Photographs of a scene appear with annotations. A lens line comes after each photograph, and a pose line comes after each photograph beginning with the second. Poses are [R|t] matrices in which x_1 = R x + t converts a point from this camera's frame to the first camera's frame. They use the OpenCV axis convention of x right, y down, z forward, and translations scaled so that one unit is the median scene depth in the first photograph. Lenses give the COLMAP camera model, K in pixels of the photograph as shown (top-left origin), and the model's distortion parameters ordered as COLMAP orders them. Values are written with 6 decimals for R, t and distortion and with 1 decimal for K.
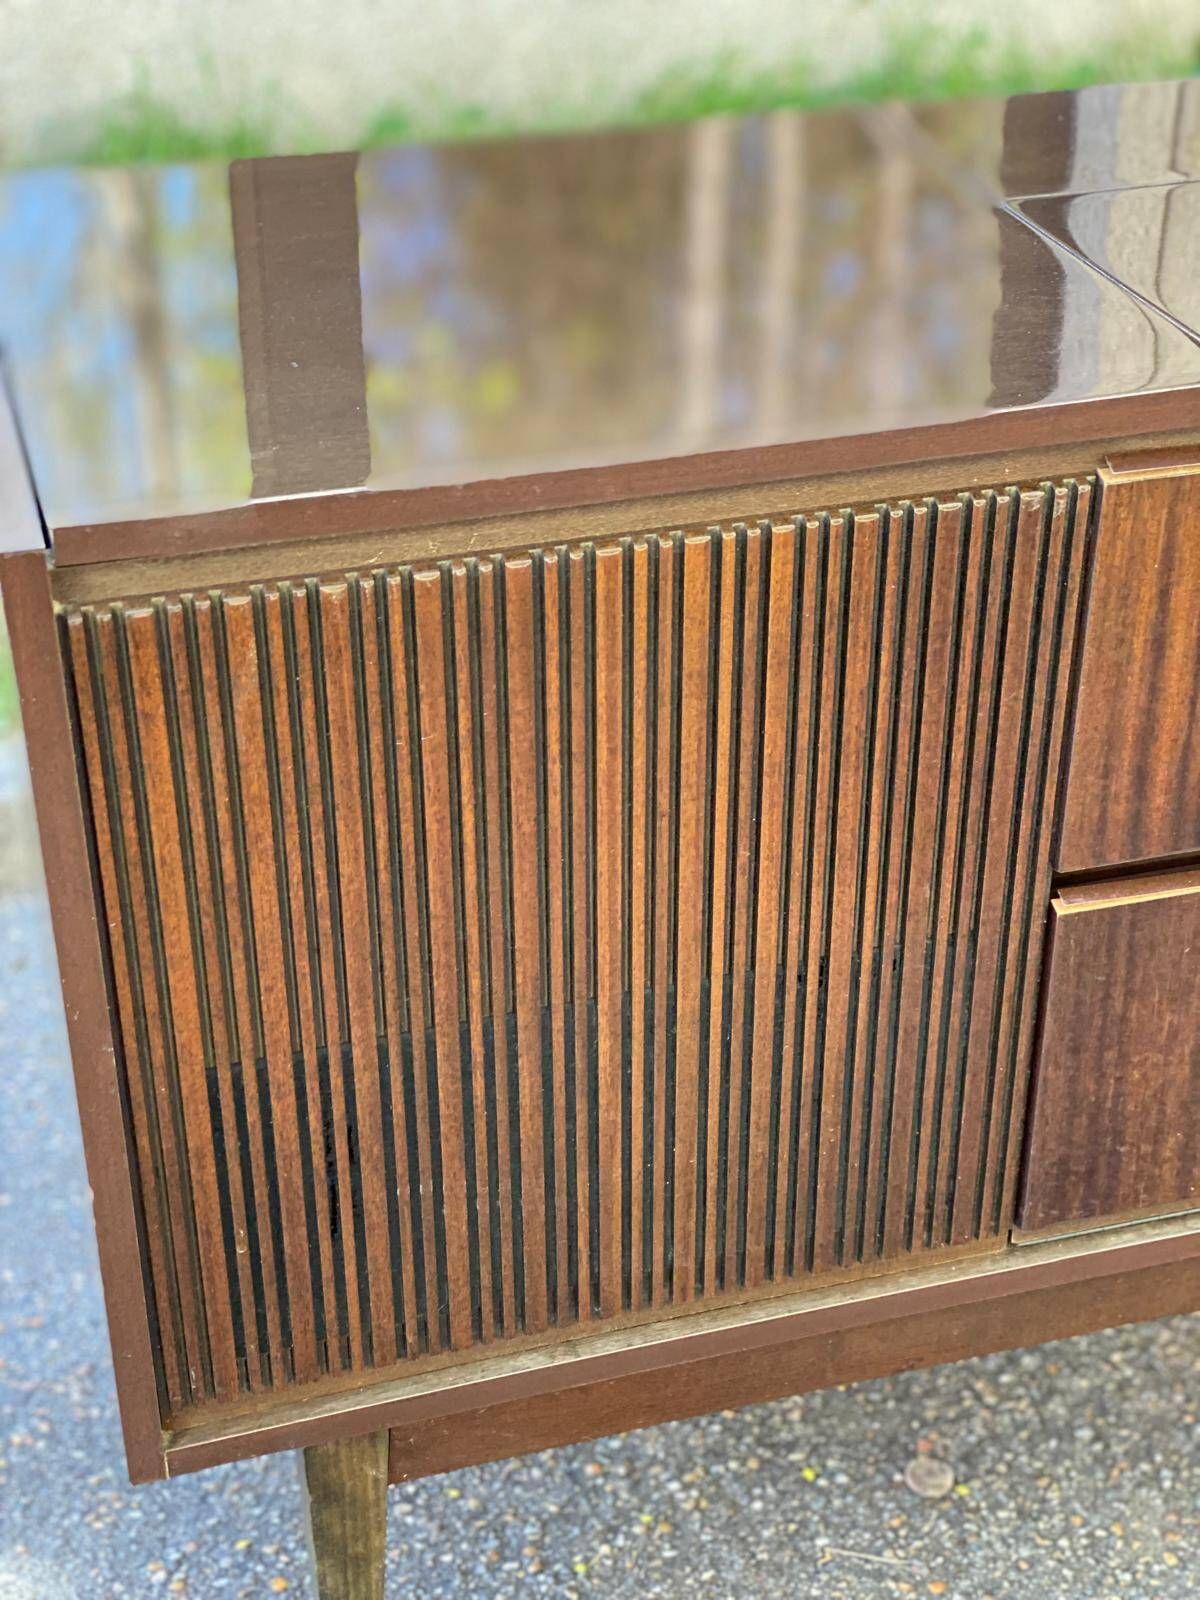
lens RADIAL K [[2365.1, 0, 597.2], [0, 2365.1, 785.5], [0, 0, 1]] dist [0.084315, 0.000000]
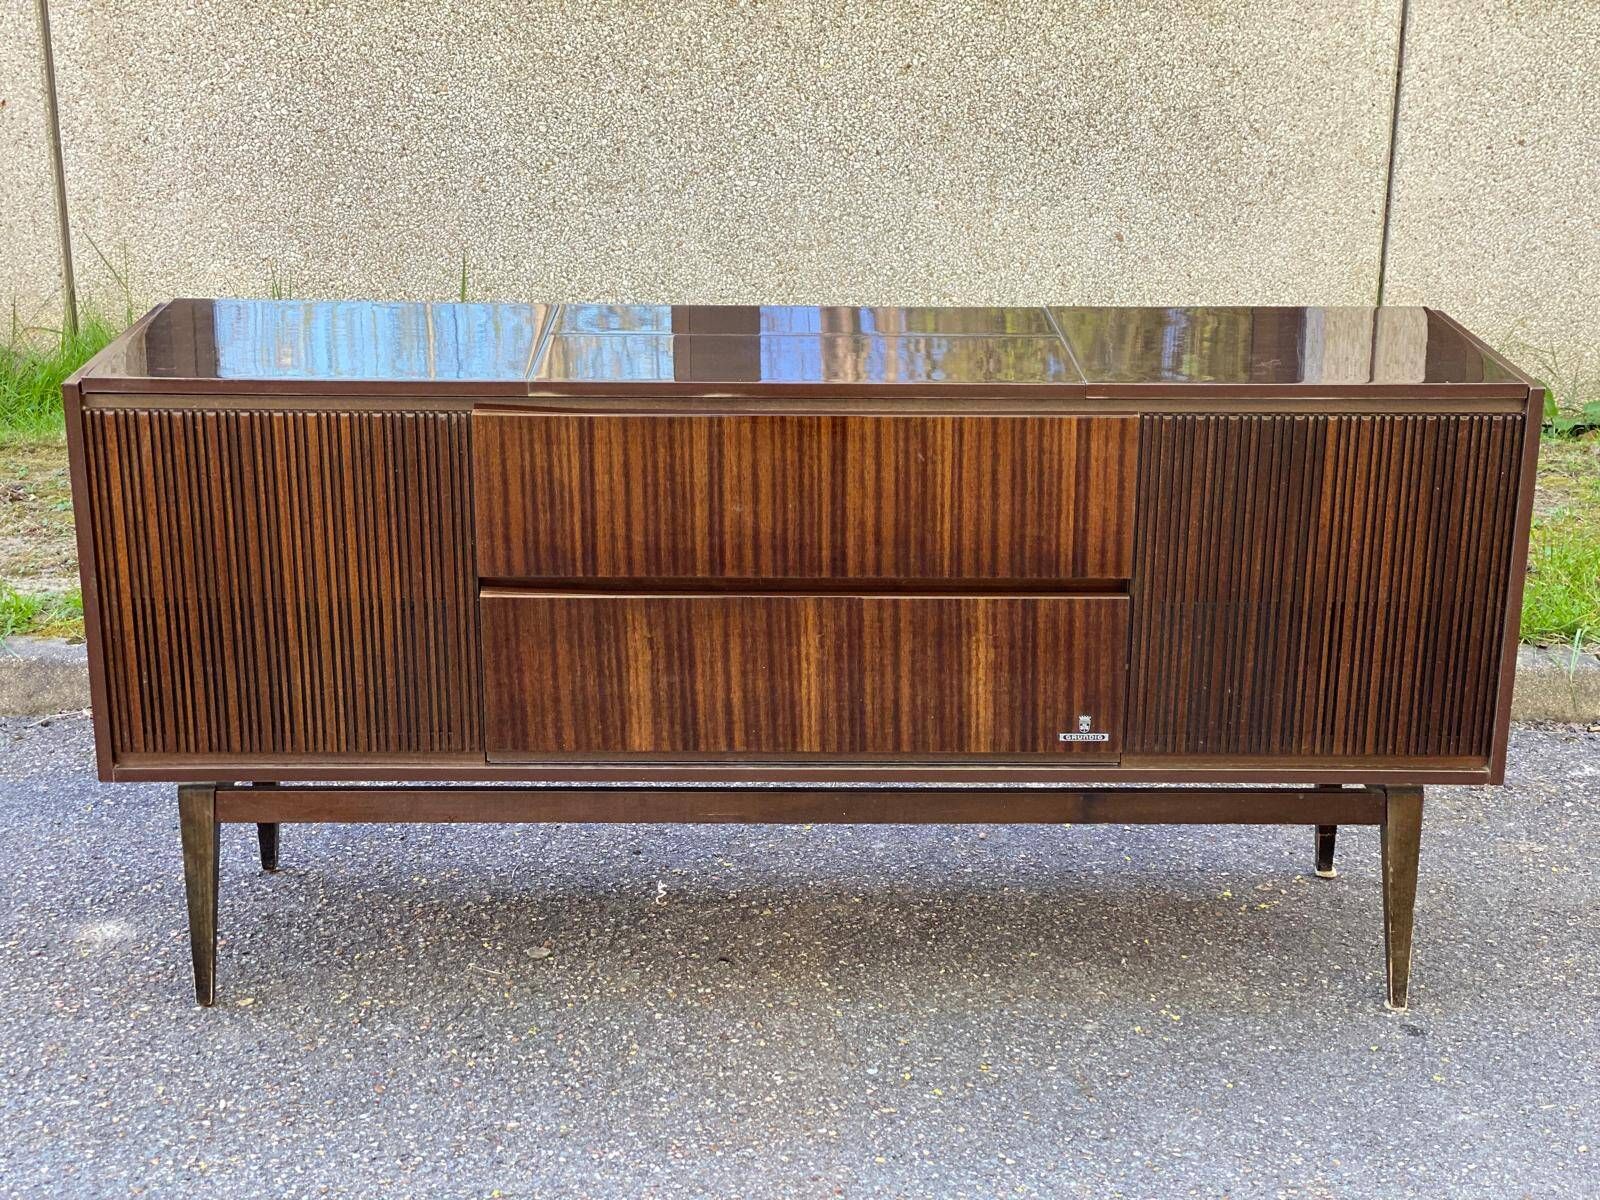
lens RADIAL K [[2340.8, 0, 826.7], [0, 2340.8, 582.7], [0, 0, 1]] dist [0.117453, 0.000000]
pose [[0.965441, 0.094378, -0.242931, 1.204081], [-0.145853, 0.968147, -0.203516, 0.515220], [0.215986, 0.231915, 0.948454, -1.333482]]
